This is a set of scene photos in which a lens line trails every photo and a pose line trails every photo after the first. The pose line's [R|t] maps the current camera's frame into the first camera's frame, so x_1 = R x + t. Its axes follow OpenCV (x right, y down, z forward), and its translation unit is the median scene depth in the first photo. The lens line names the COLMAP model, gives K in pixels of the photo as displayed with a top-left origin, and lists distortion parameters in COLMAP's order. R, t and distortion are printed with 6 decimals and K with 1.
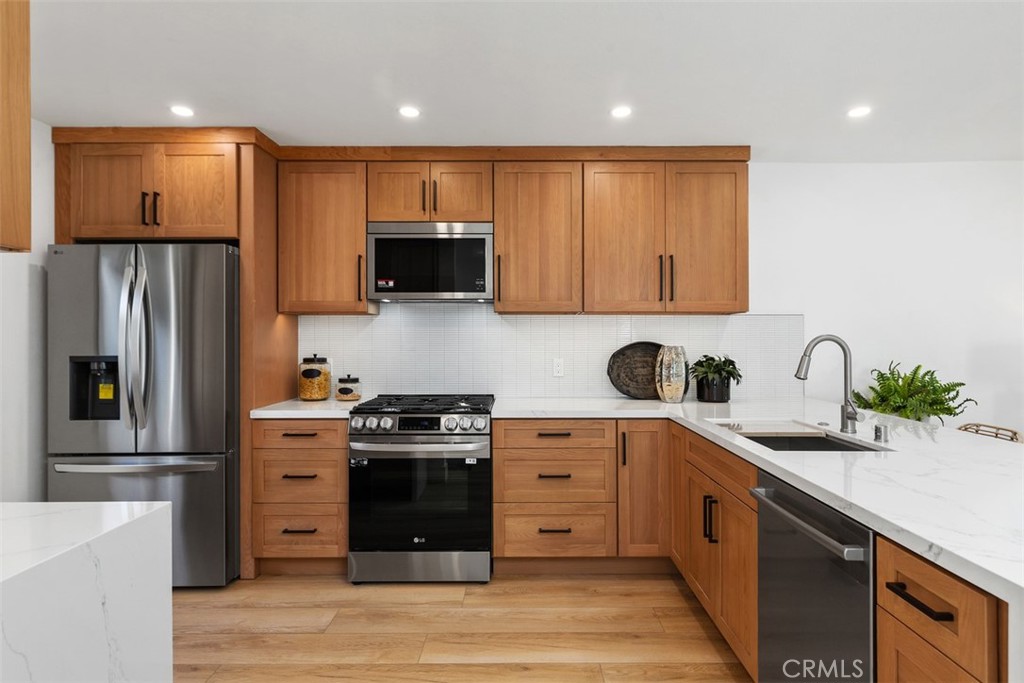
lens RADIAL K [[539.4, 0, 514.9], [0, 539.4, 341.3], [0, 0, 1]] dist [0.004968, 0.001576]
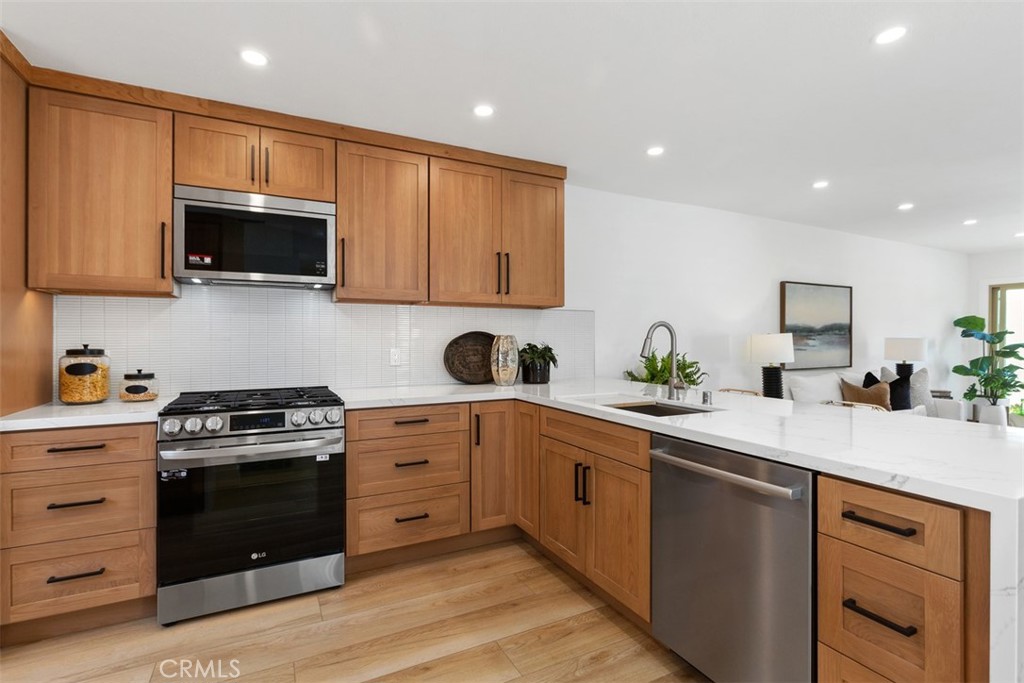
lens RADIAL K [[471.0, 0, 508.9], [0, 471.0, 338.3], [0, 0, 1]] dist [-0.001570, 0.000398]
pose [[0.893946, 0.001067, 0.448173, -0.152158], [0.000859, 0.999991, -0.004096, 0.021686], [-0.448173, 0.004046, 0.893938, 0.137092]]
